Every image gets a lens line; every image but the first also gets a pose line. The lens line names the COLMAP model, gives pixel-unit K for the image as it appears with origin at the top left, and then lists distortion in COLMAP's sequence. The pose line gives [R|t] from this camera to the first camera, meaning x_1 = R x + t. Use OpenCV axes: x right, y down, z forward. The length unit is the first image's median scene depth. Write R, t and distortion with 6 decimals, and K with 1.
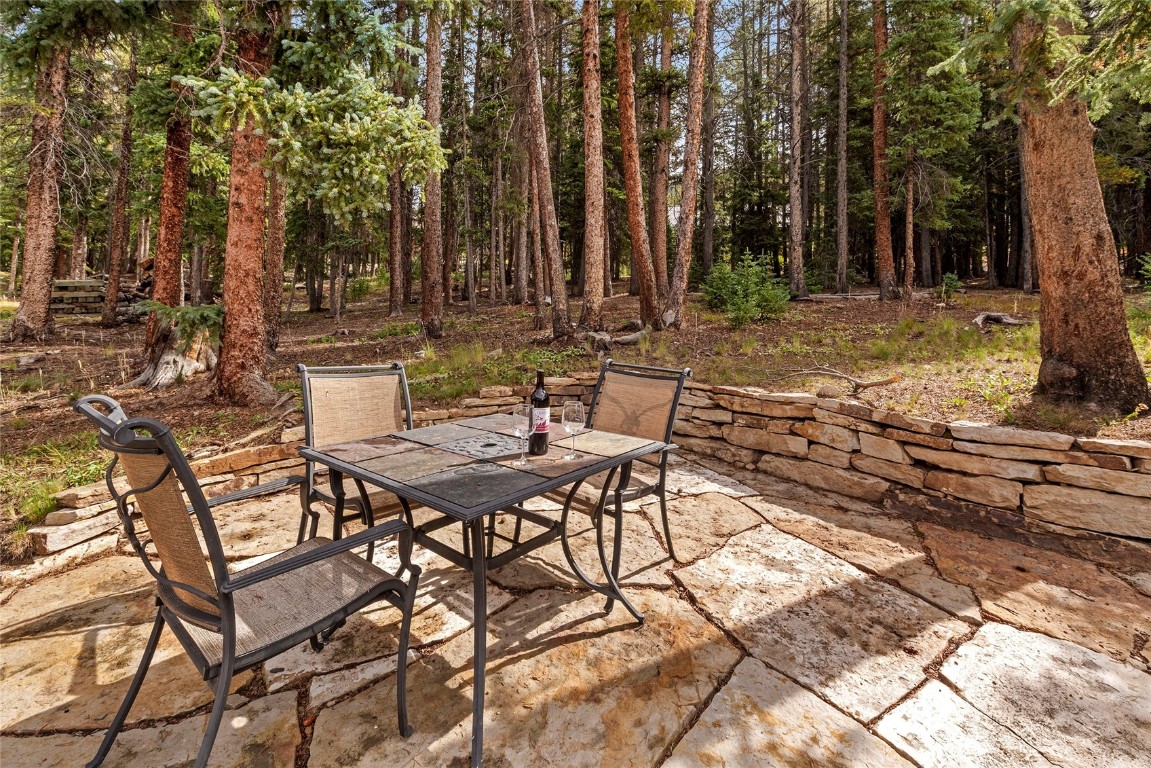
lens RADIAL K [[480.6, 0, 574.5], [0, 480.6, 306.7], [0, 0, 1]] dist [0.005543, -0.000225]
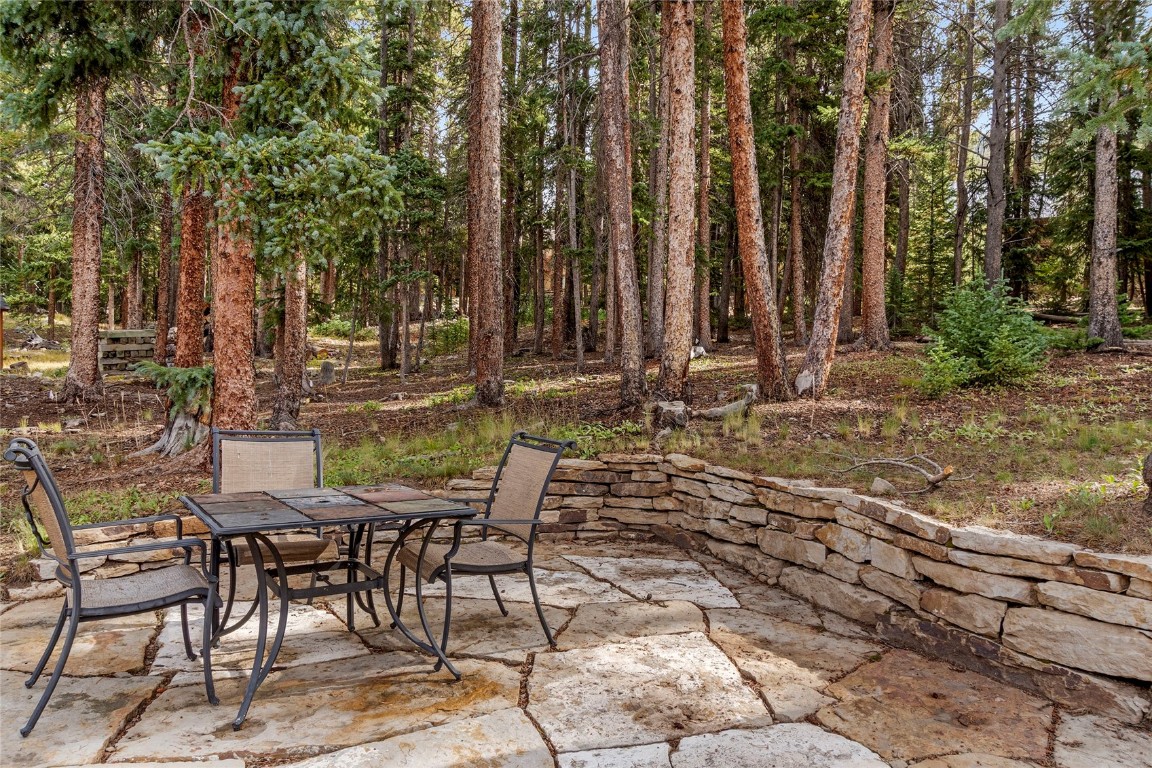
lens RADIAL K [[774.9, 0, 578.1], [0, 774.9, 390.0], [0, 0, 1]] dist [-0.000013, 0.000268]
pose [[0.957264, 0.010069, -0.289040, 0.503188], [0.001690, 0.999182, 0.040403, -0.022409], [0.289210, -0.039164, 0.956464, -0.293676]]
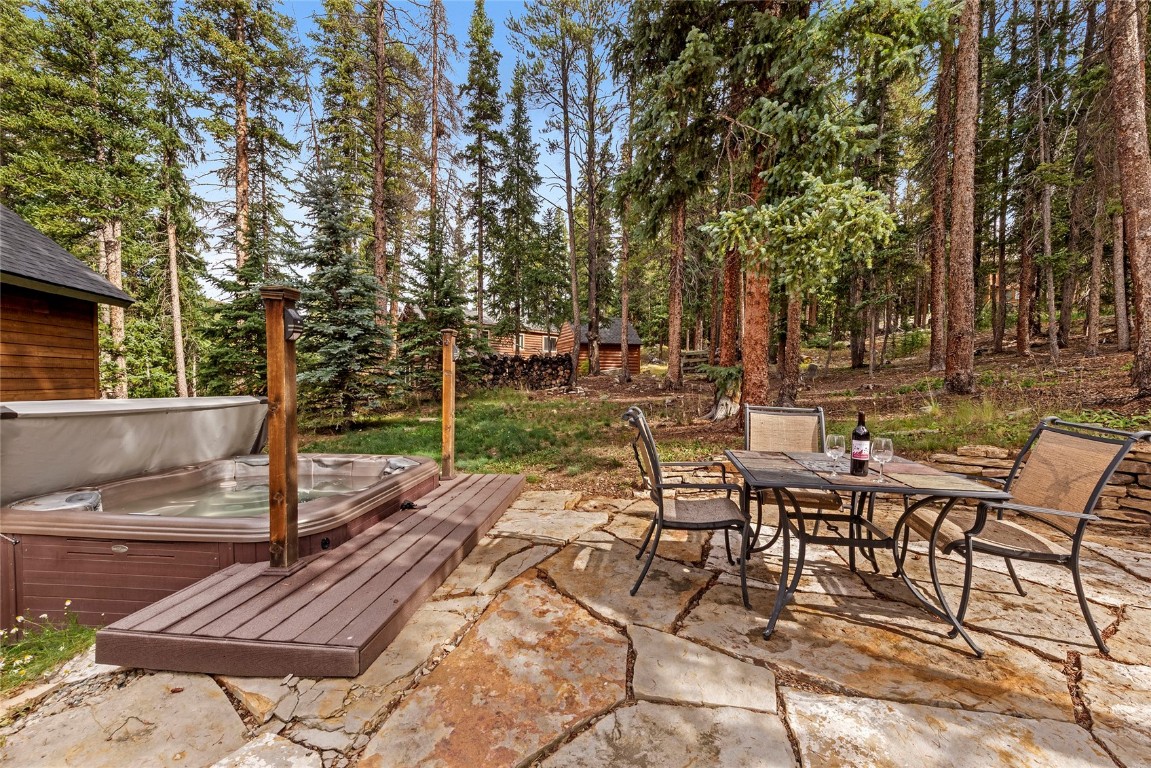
lens RADIAL K [[463.8, 0, 582.7], [0, 463.8, 395.4], [0, 0, 1]] dist [0.014037, -0.005830]
pose [[0.490436, 0.028244, -0.871019, 0.341880], [0.031856, 0.998226, 0.050305, 0.001451], [0.870895, -0.052419, 0.488666, -0.134466]]
